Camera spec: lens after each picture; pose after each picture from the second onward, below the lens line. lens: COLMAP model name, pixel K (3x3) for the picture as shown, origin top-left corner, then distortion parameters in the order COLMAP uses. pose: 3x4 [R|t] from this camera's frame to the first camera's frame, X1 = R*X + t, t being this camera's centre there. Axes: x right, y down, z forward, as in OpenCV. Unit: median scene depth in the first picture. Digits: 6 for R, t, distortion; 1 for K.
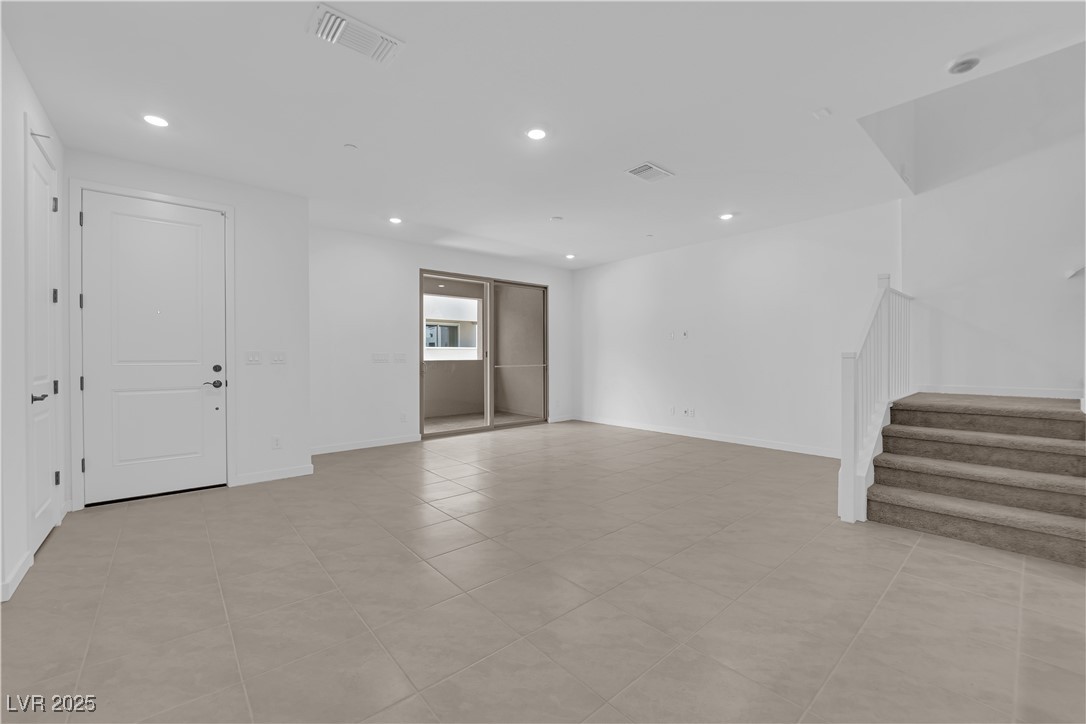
lens RADIAL K [[435.3, 0, 545.7], [0, 435.3, 359.0], [0, 0, 1]] dist [-0.010880, -0.002135]
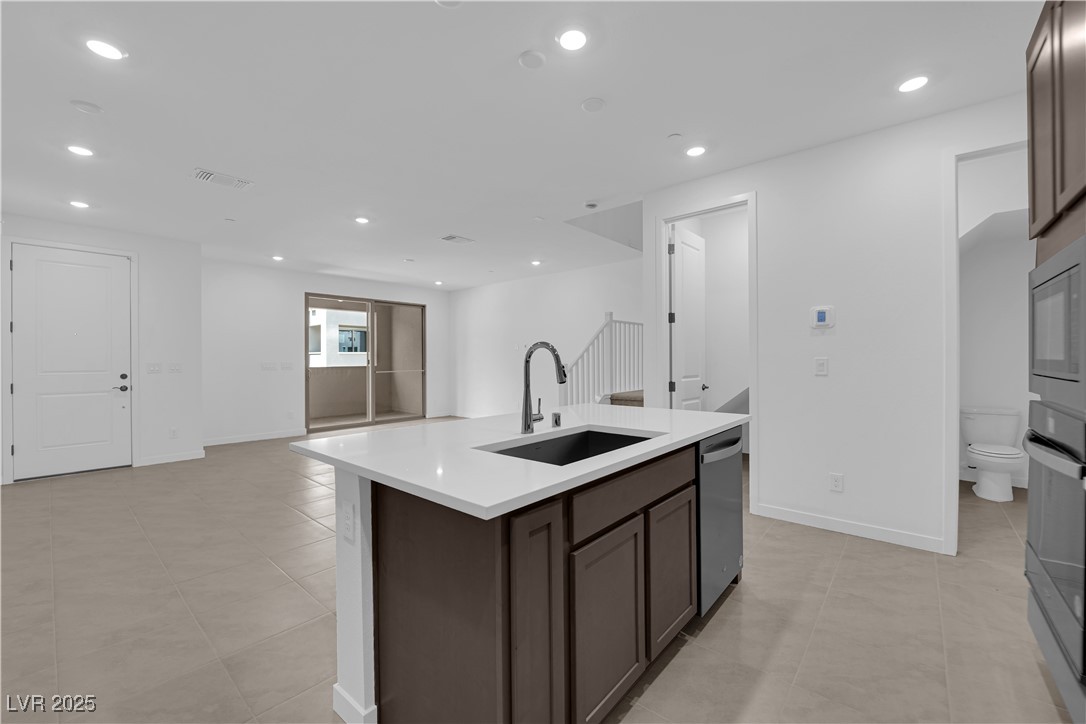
lens RADIAL K [[435.3, 0, 544.6], [0, 435.3, 359.7], [0, 0, 1]] dist [-0.010880, -0.002135]
pose [[0.989525, -0.002704, 0.144339, 0.202962], [0.003496, 0.999980, -0.005233, -0.011763], [-0.144322, 0.005683, 0.989514, -0.305715]]
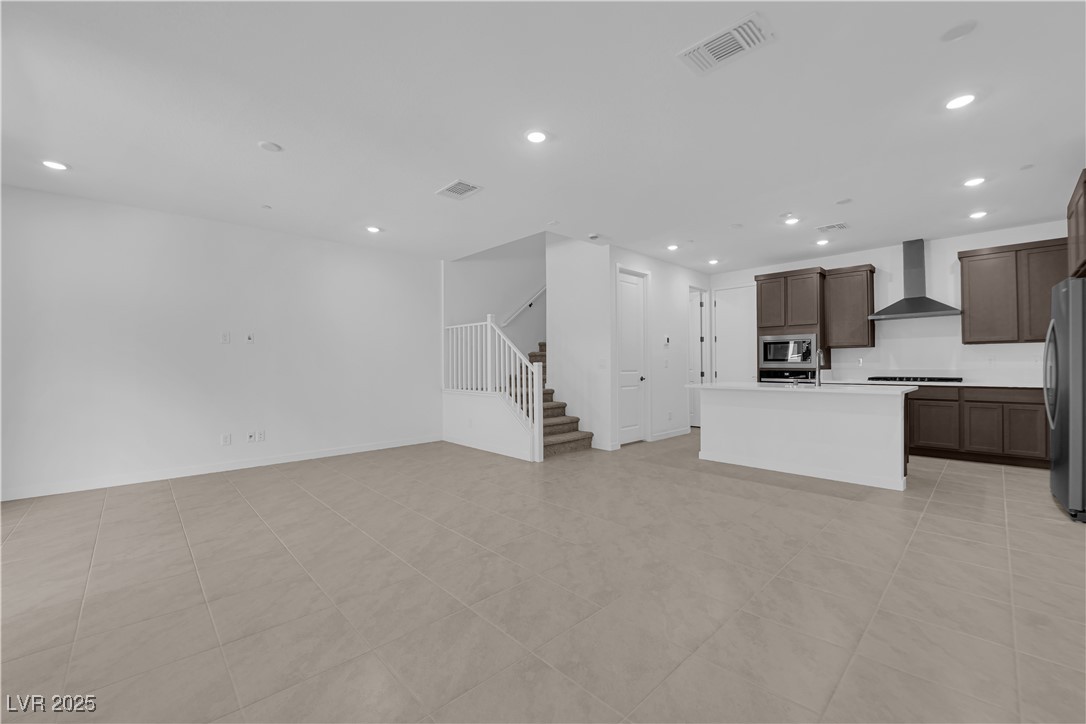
lens RADIAL K [[435.3, 0, 543.3], [0, 435.3, 360.9], [0, 0, 1]] dist [-0.010880, -0.002135]
pose [[-0.041638, 0.012341, 0.999057, -0.517864], [0.011551, 0.999863, -0.011870, -0.001165], [-0.999066, 0.011046, -0.041775, 0.537191]]
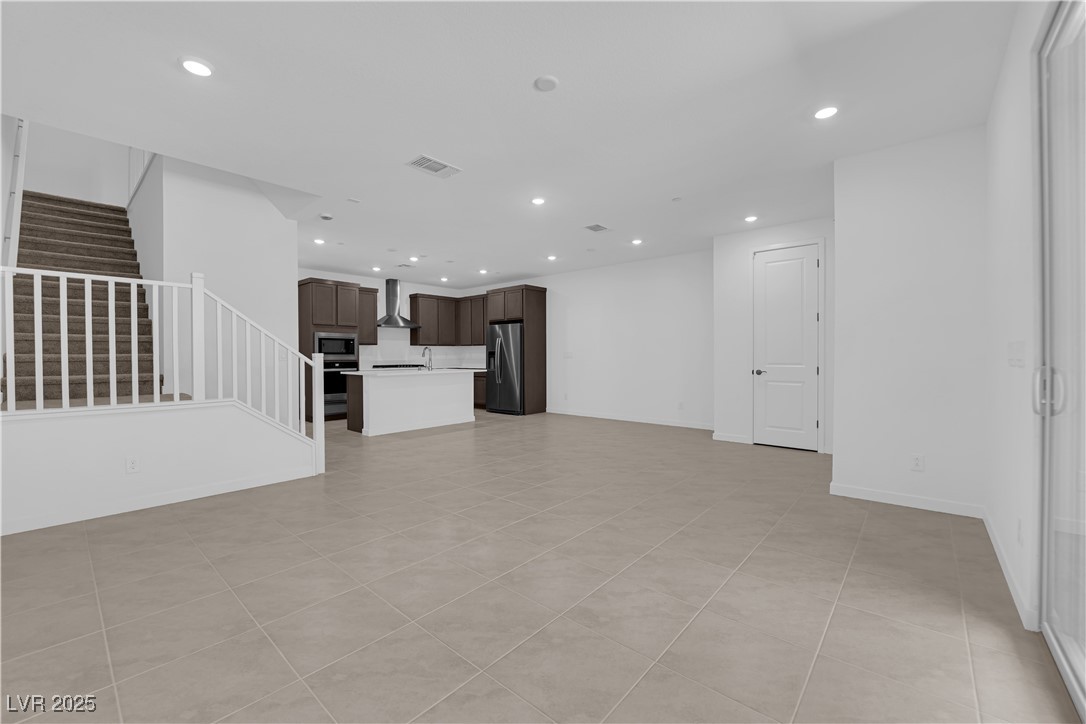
lens RADIAL K [[435.3, 0, 548.0], [0, 435.3, 359.7], [0, 0, 1]] dist [-0.010880, -0.002135]
pose [[-0.989038, 0.008609, -0.147413, 0.089351], [0.006063, 0.999825, 0.017715, -0.009463], [0.147540, 0.016627, -0.988916, 1.282321]]
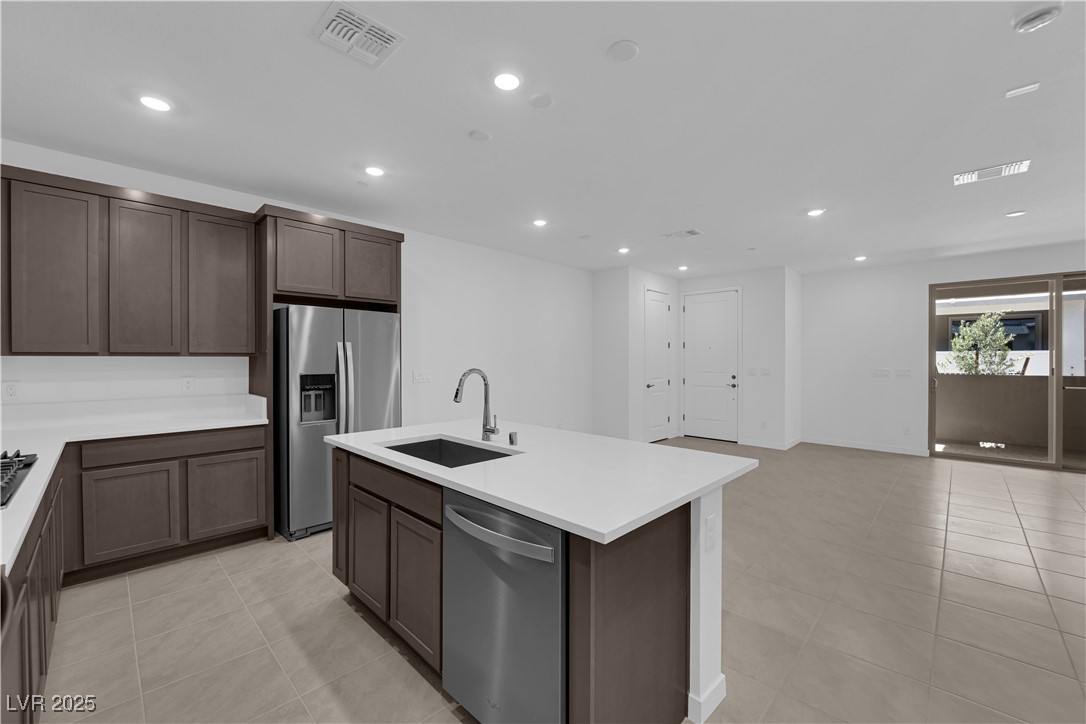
lens RADIAL K [[435.3, 0, 545.5], [0, 435.3, 360.7], [0, 0, 1]] dist [-0.010880, -0.002135]
pose [[0.082749, 0.007998, -0.996538, 0.647555], [-0.004946, 0.999959, 0.007615, -0.037197], [0.996558, 0.004299, 0.082785, 0.037147]]
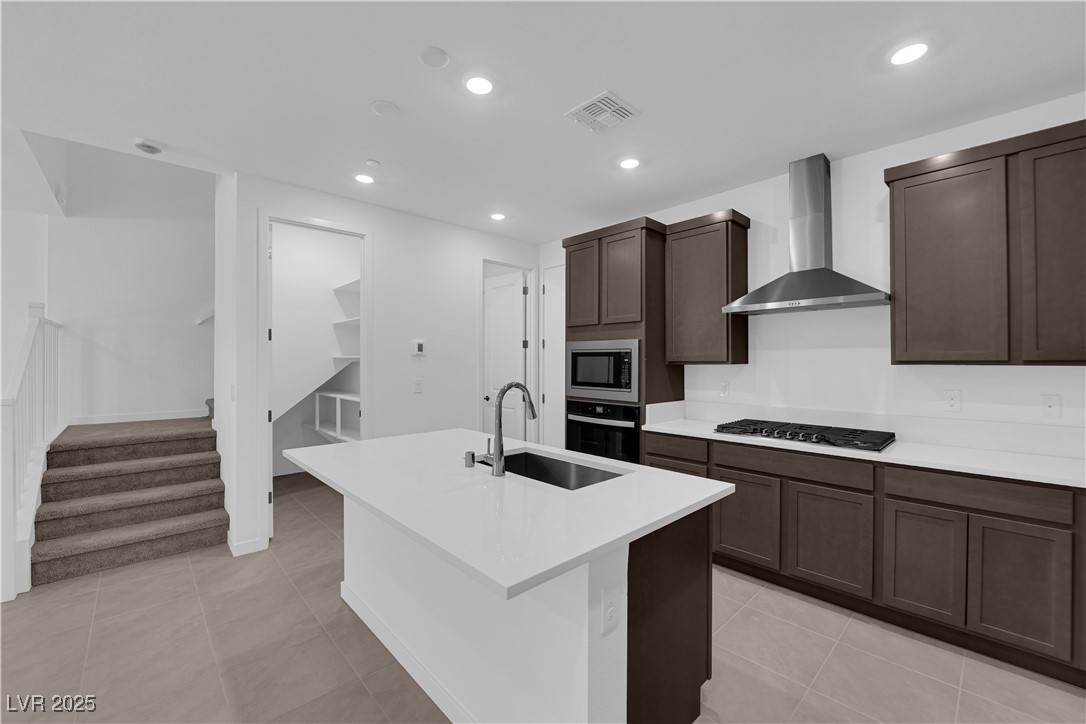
lens RADIAL K [[435.3, 0, 542.7], [0, 435.3, 362.2], [0, 0, 1]] dist [-0.010880, -0.002135]
pose [[-0.034416, 0.001600, 0.999406, -0.079928], [0.005541, 0.999984, -0.001411, -0.040254], [-0.999392, 0.005489, -0.034424, -0.006204]]
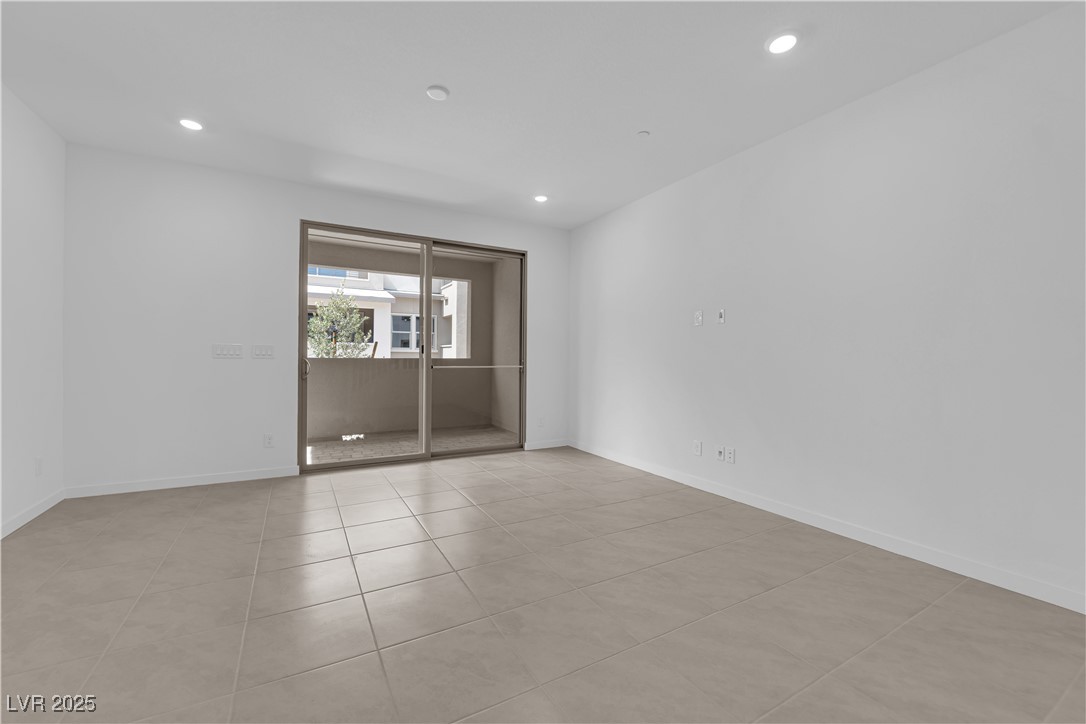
lens RADIAL K [[435.3, 0, 545.6], [0, 435.3, 359.2], [0, 0, 1]] dist [-0.010880, -0.002135]
pose [[0.980136, 0.014975, -0.197760, 0.224444], [-0.015156, 0.999885, 0.000597, 0.001836], [0.197746, 0.002412, 0.980250, 0.431186]]
